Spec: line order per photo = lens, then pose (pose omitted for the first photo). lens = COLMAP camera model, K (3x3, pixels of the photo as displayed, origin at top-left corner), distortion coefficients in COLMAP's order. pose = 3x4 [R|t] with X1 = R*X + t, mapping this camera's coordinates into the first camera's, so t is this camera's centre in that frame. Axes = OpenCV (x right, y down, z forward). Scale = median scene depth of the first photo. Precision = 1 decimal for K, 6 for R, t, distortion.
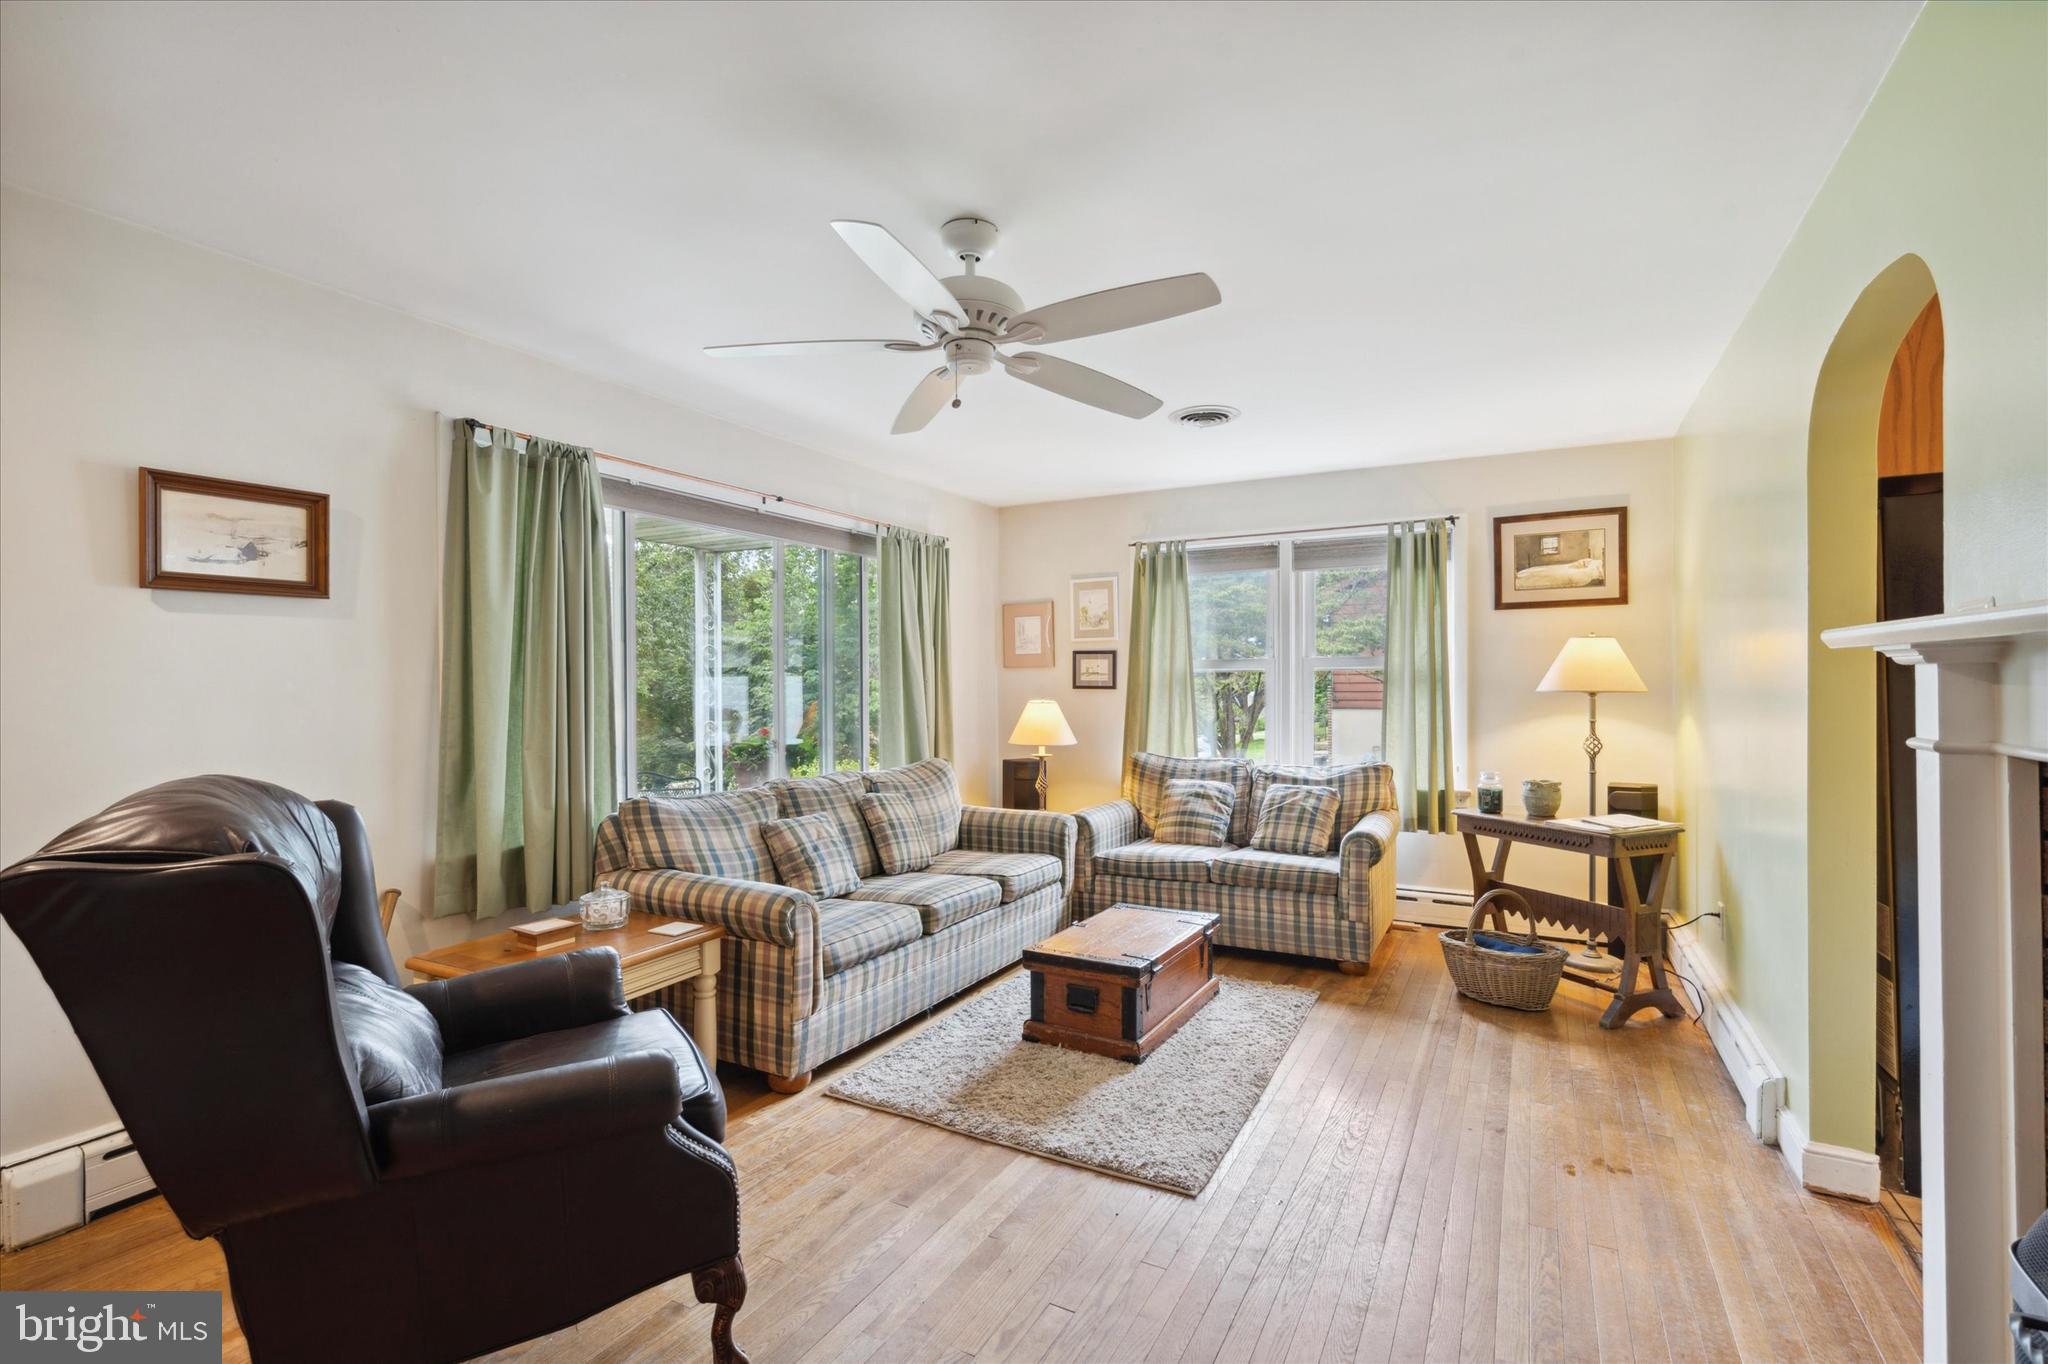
lens RADIAL K [[935.0, 0, 1022.7], [0, 935.0, 679.4], [0, 0, 1]] dist [-0.008762, 0.003225]
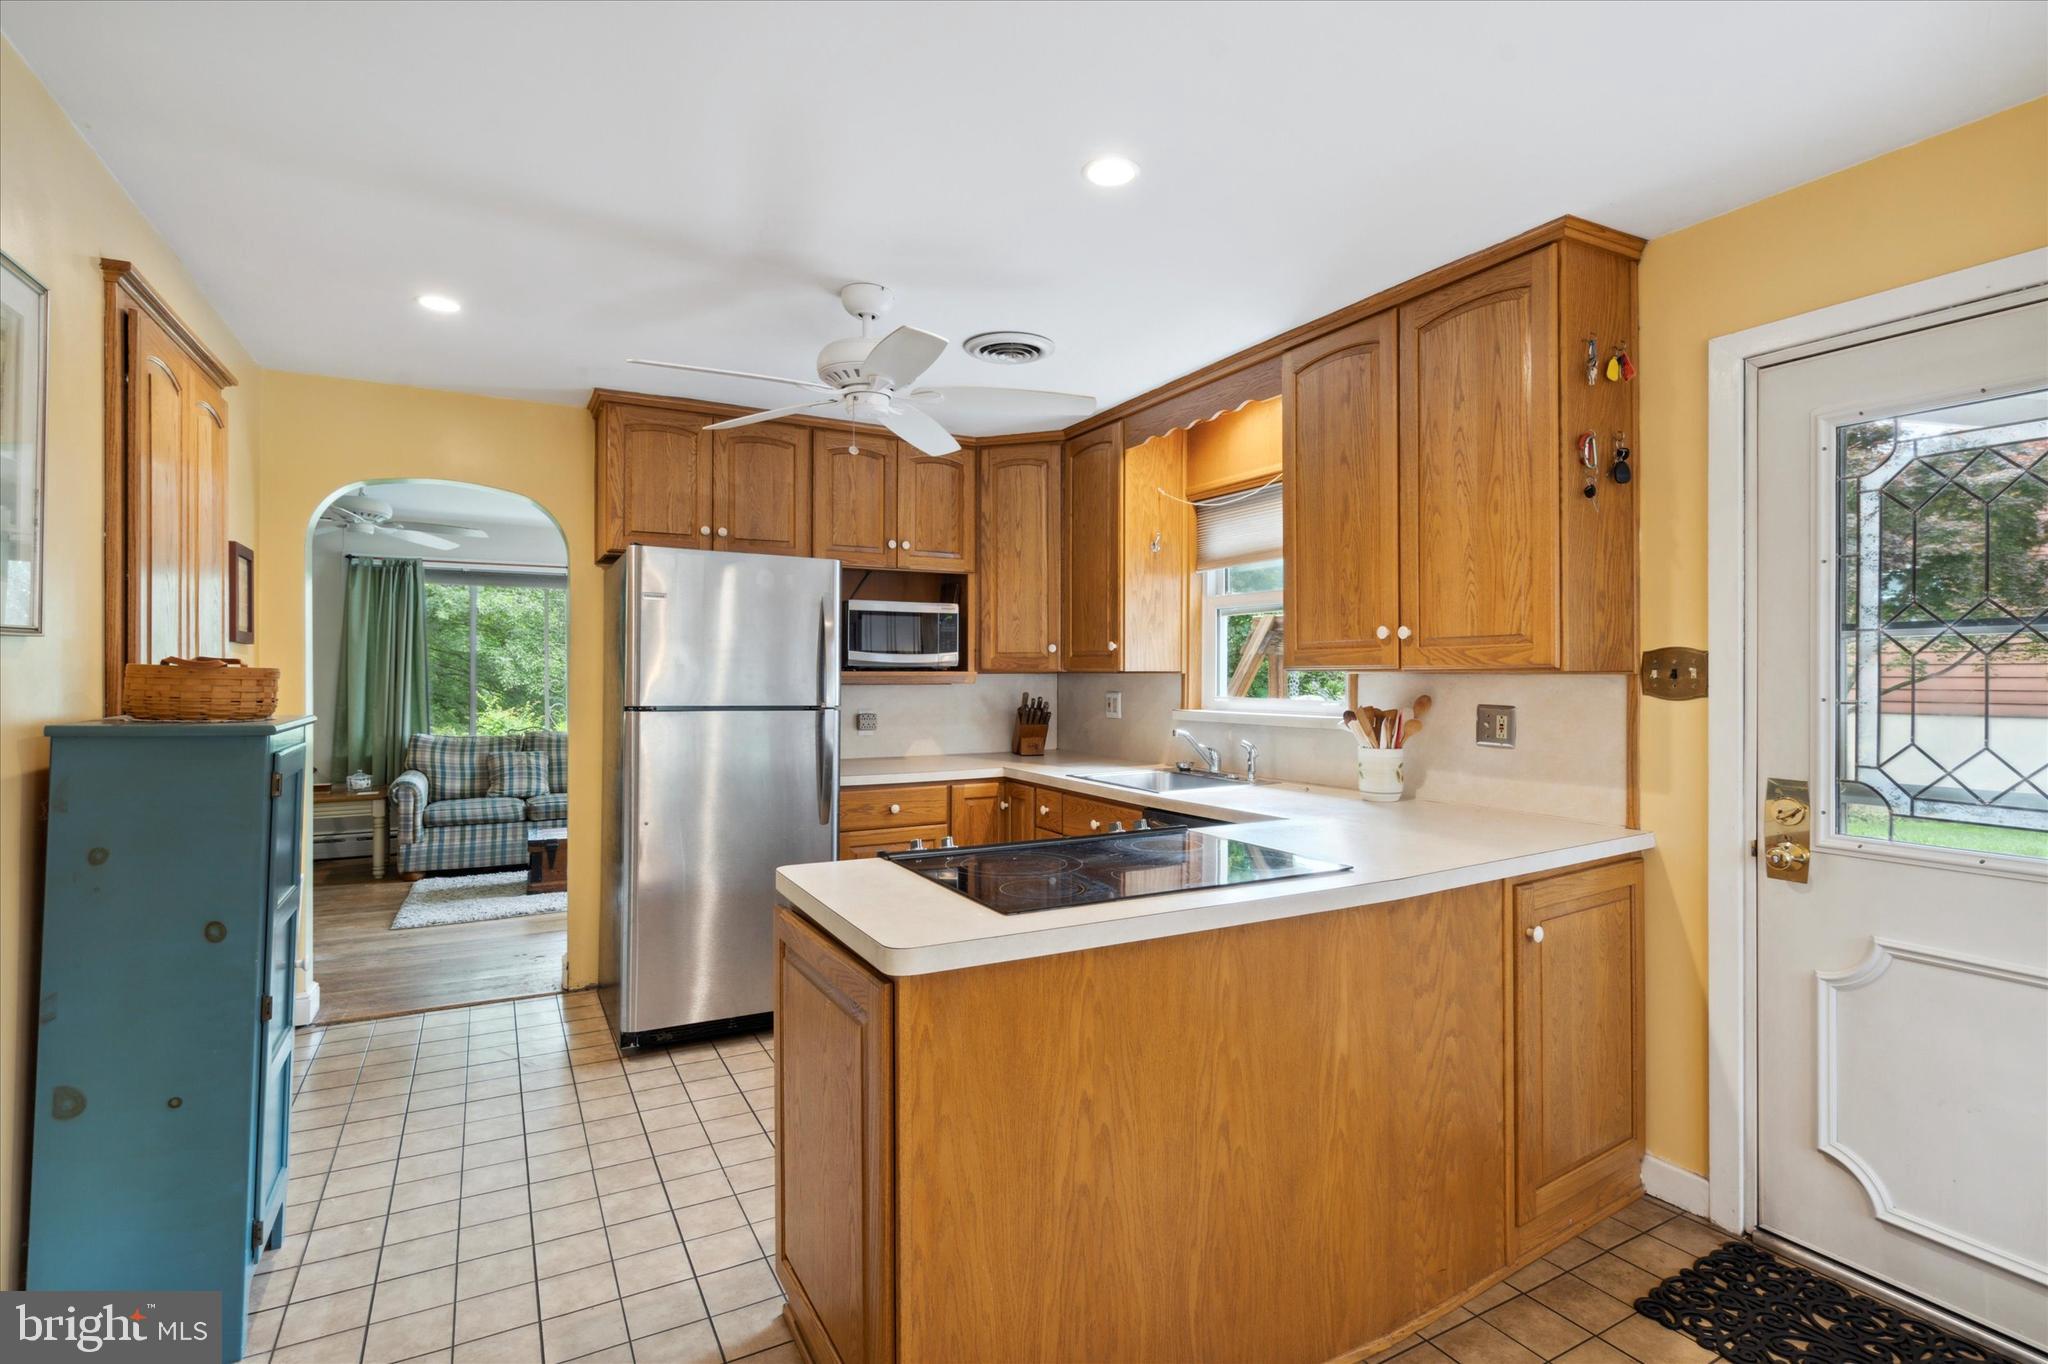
lens RADIAL K [[935.0, 0, 1015.1], [0, 935.0, 673.7], [0, 0, 1]] dist [-0.008762, 0.003225]
pose [[0.838760, 0.004392, -0.544483, 1.563952], [-0.004802, 0.999988, 0.000669, -0.007331], [0.544480, 0.002054, 0.838771, 0.028448]]
